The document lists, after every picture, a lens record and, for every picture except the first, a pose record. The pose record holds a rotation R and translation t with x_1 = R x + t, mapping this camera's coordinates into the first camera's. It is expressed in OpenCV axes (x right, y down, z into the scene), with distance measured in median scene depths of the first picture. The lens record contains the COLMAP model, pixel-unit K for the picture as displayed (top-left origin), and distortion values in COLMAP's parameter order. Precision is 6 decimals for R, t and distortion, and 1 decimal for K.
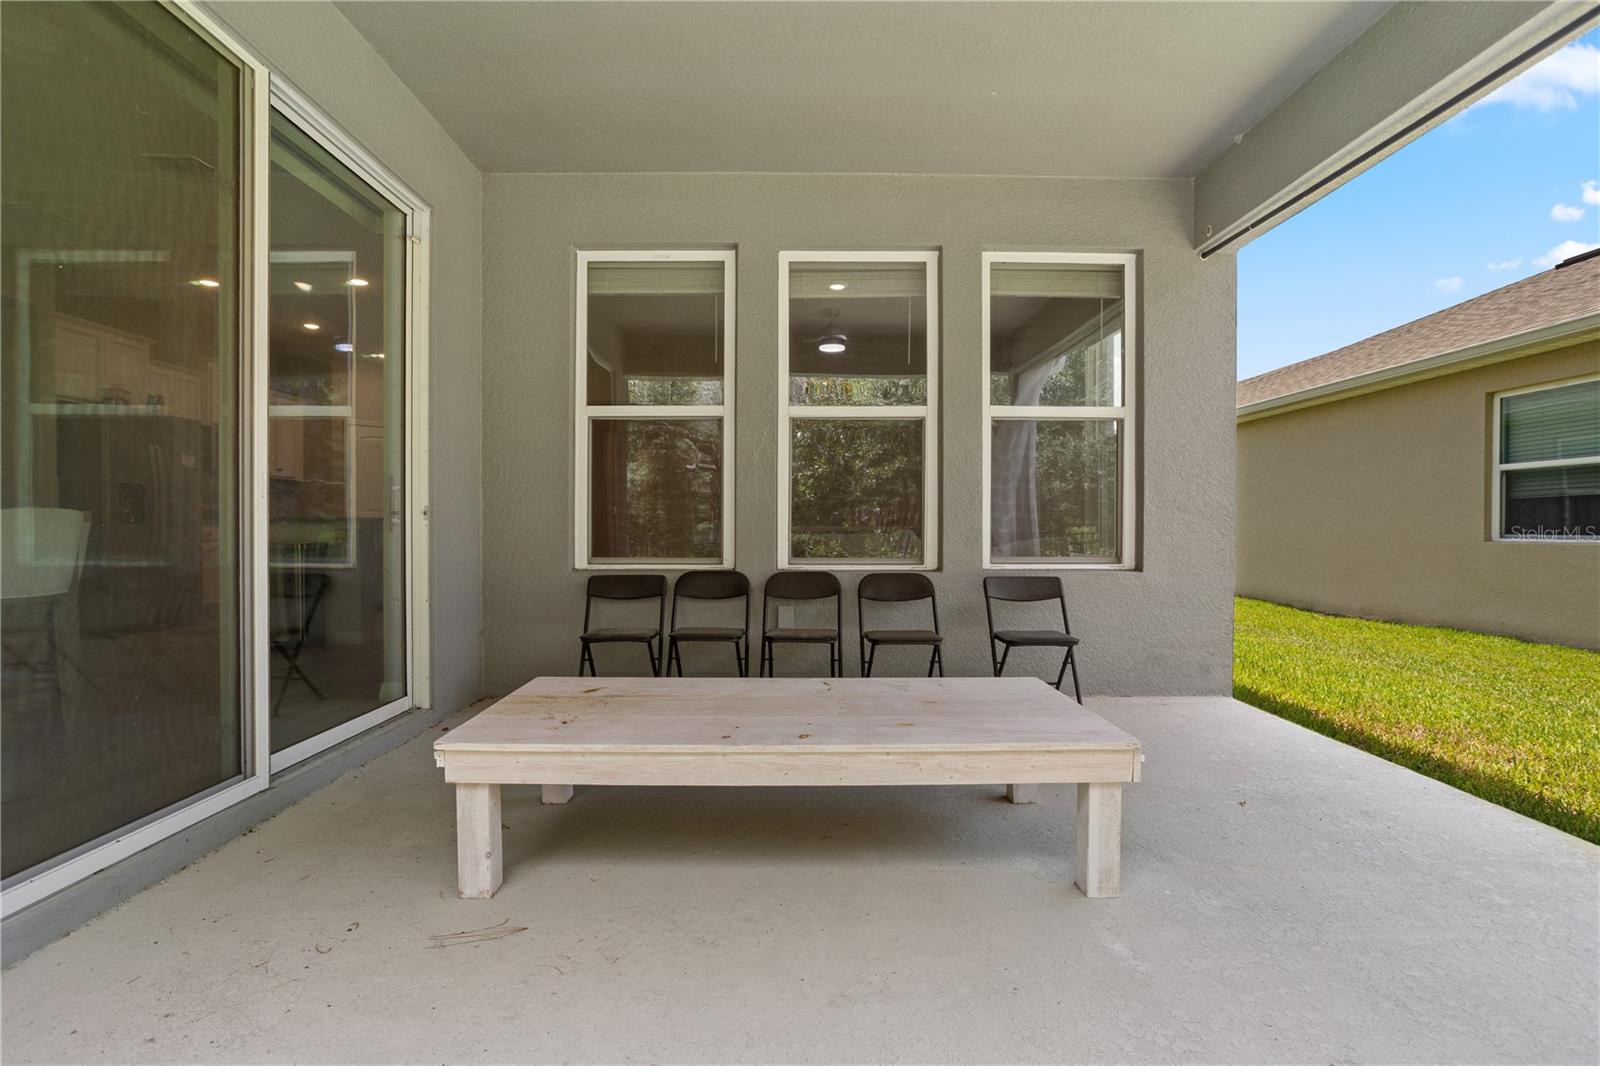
lens RADIAL K [[788.7, 0, 805.2], [0, 788.7, 533.4], [0, 0, 1]] dist [-0.050506, 0.029922]
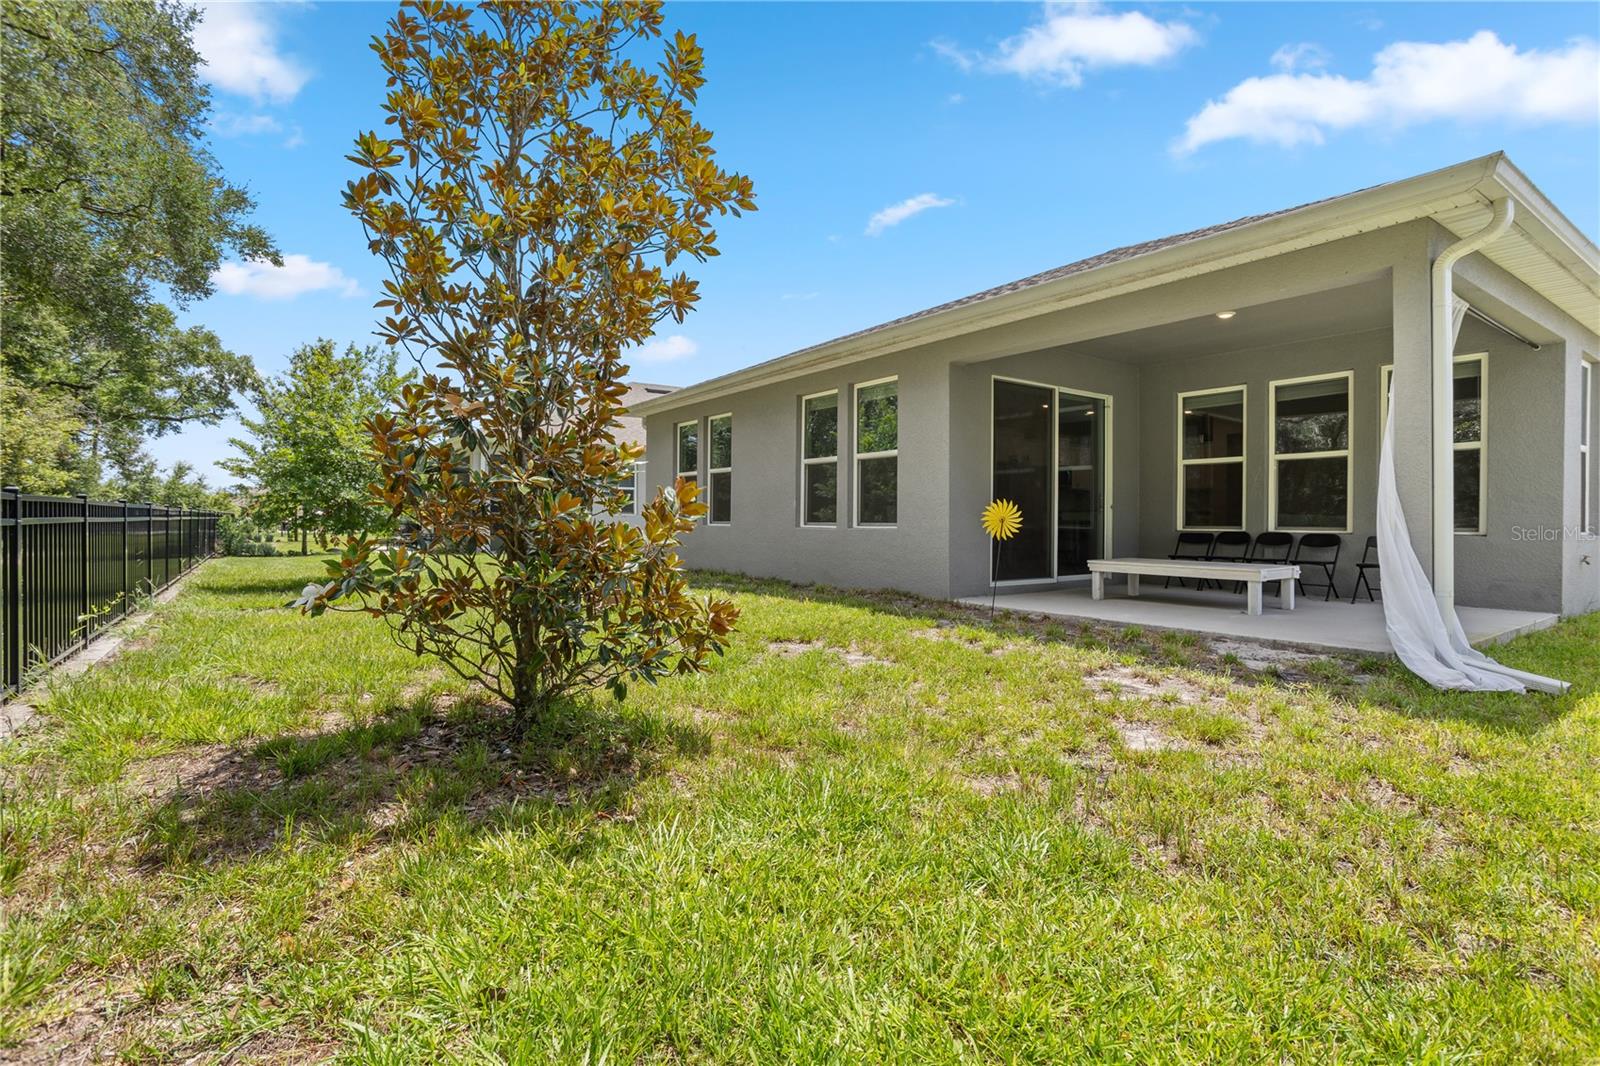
lens RADIAL K [[787.8, 0, 802.2], [0, 787.8, 522.6], [0, 0, 1]] dist [-0.054201, 0.029283]
pose [[0.567350, 0.004073, -0.823467, 1.007879], [-0.012996, 0.999908, -0.004009, 0.046725], [0.823374, 0.012976, 0.567350, -1.262676]]
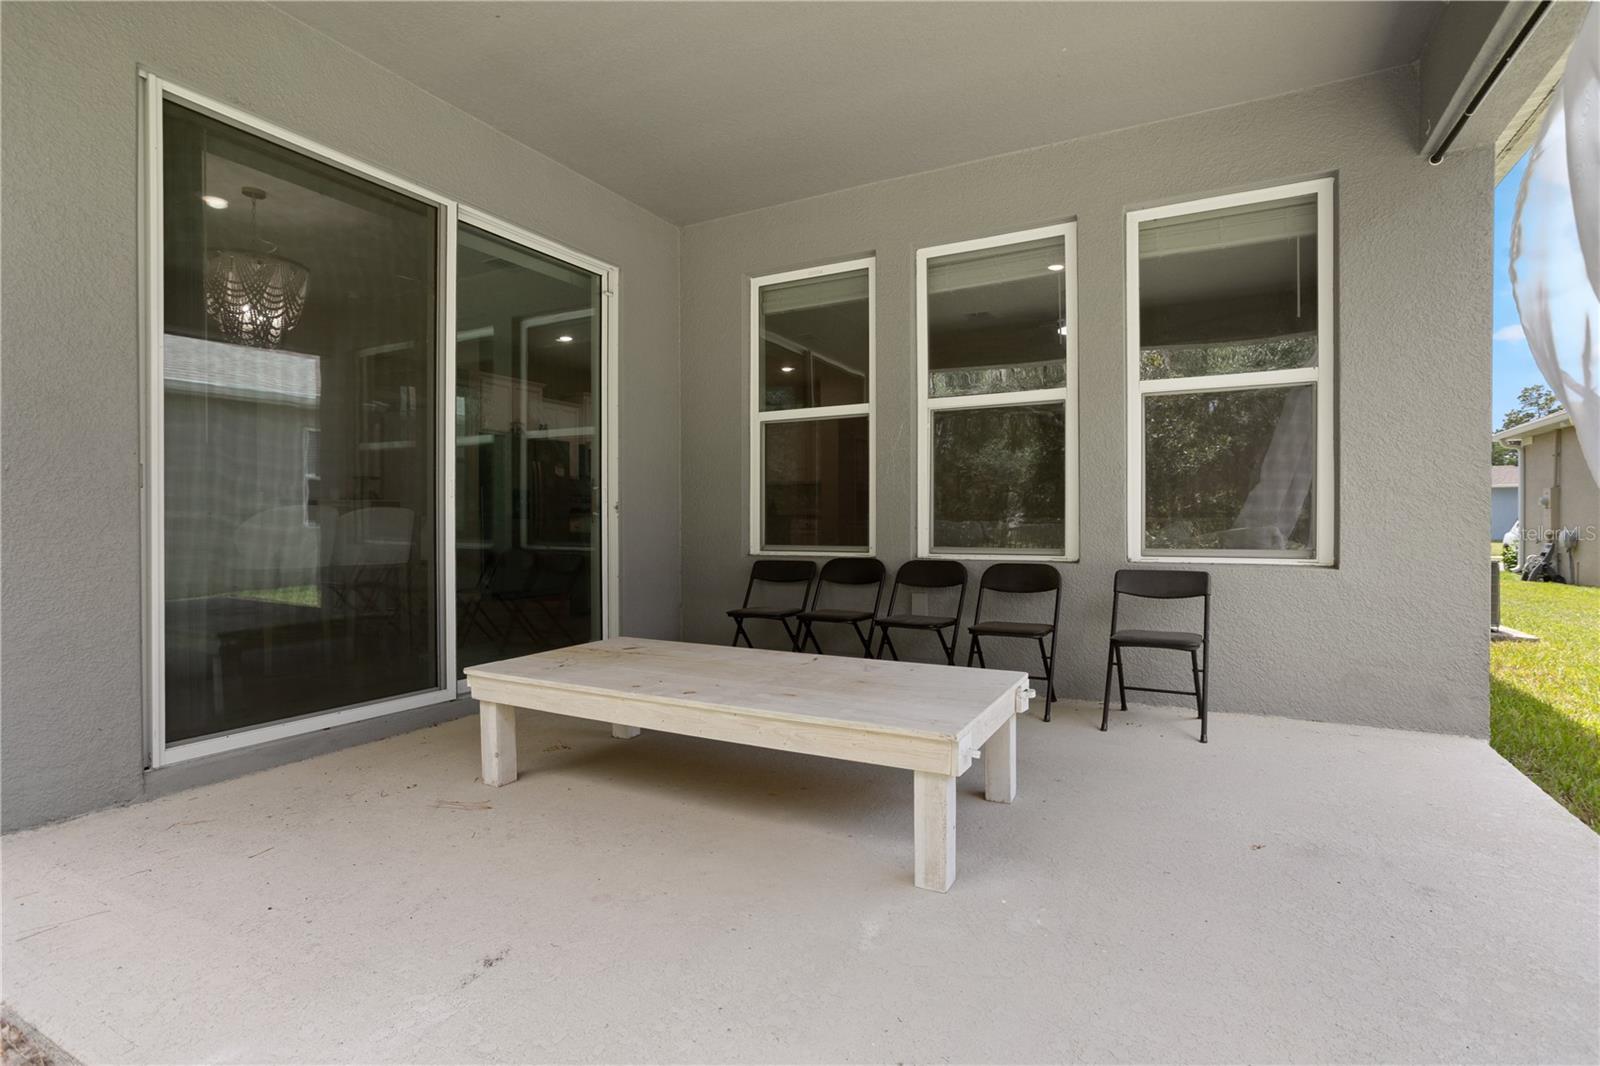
lens RADIAL K [[787.8, 0, 802.2], [0, 787.8, 522.6], [0, 0, 1]] dist [-0.054201, 0.029283]
pose [[0.871263, -0.003508, -0.490805, 0.350423], [0.000197, 0.999977, -0.006796, 0.006561], [0.490817, 0.005825, 0.871243, 0.032077]]
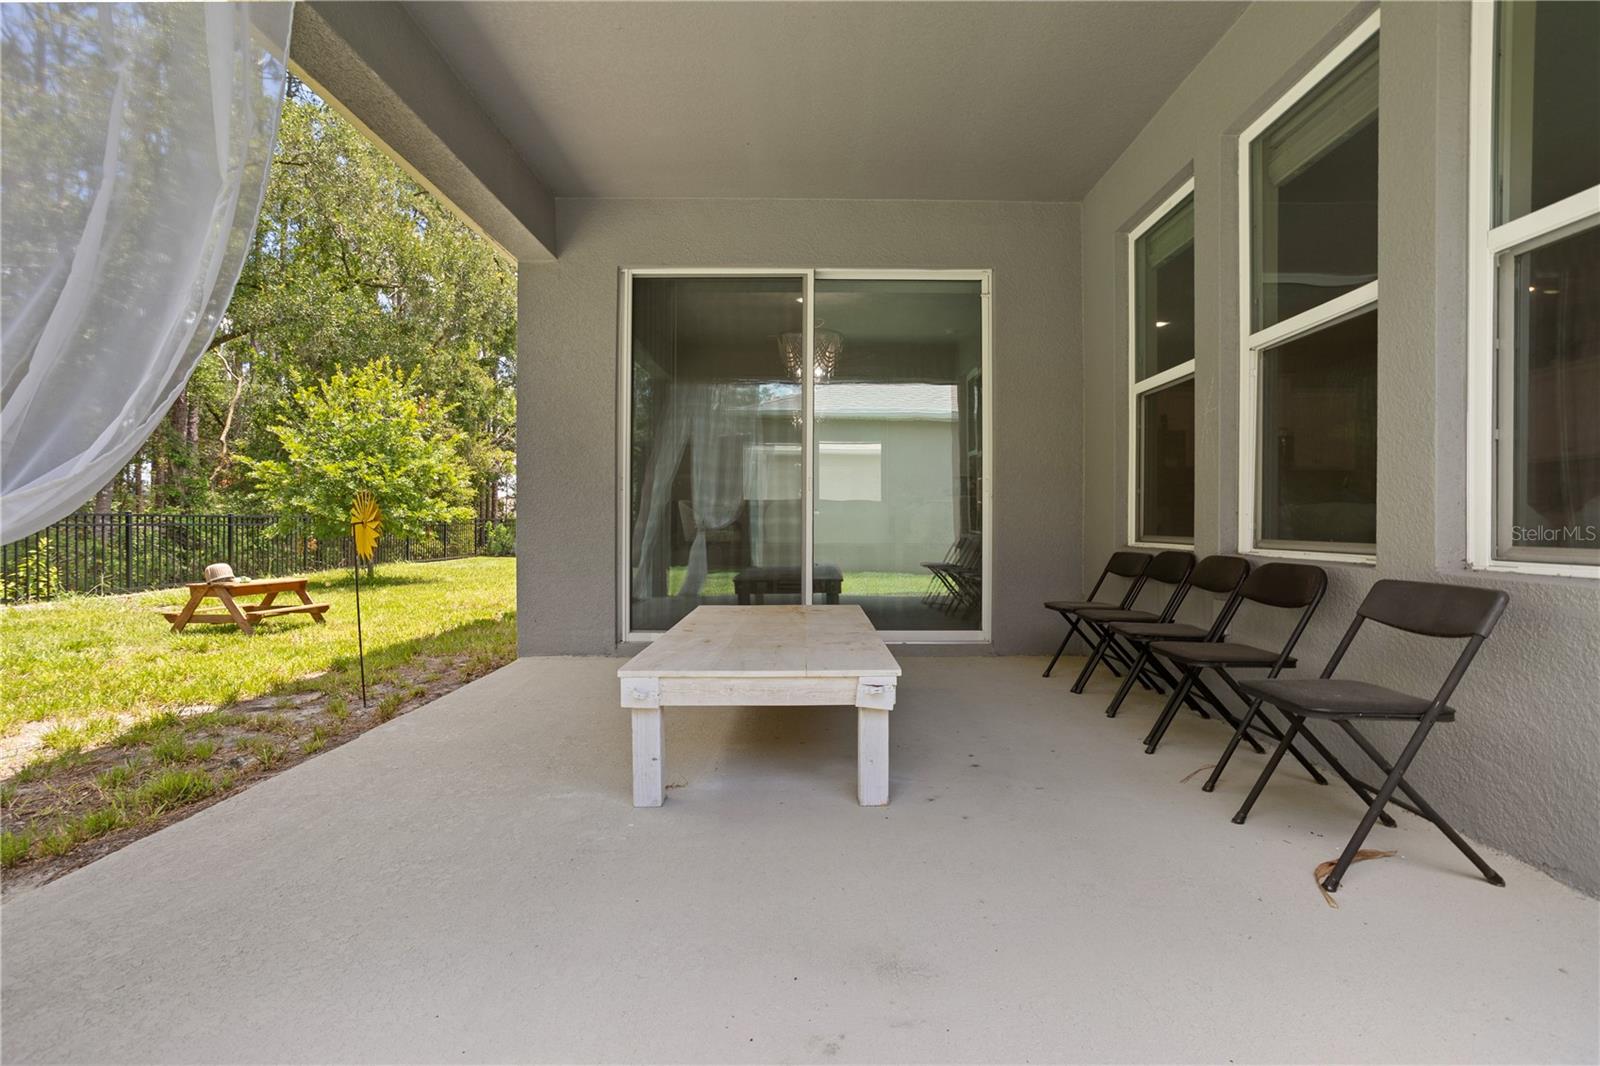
lens RADIAL K [[787.8, 0, 802.2], [0, 787.8, 522.6], [0, 0, 1]] dist [-0.054201, 0.029283]
pose [[-0.033754, 0.000193, -0.999430, 0.755687], [-0.007508, 0.999972, 0.000446, 0.019481], [0.999402, 0.007519, -0.033751, 0.622397]]
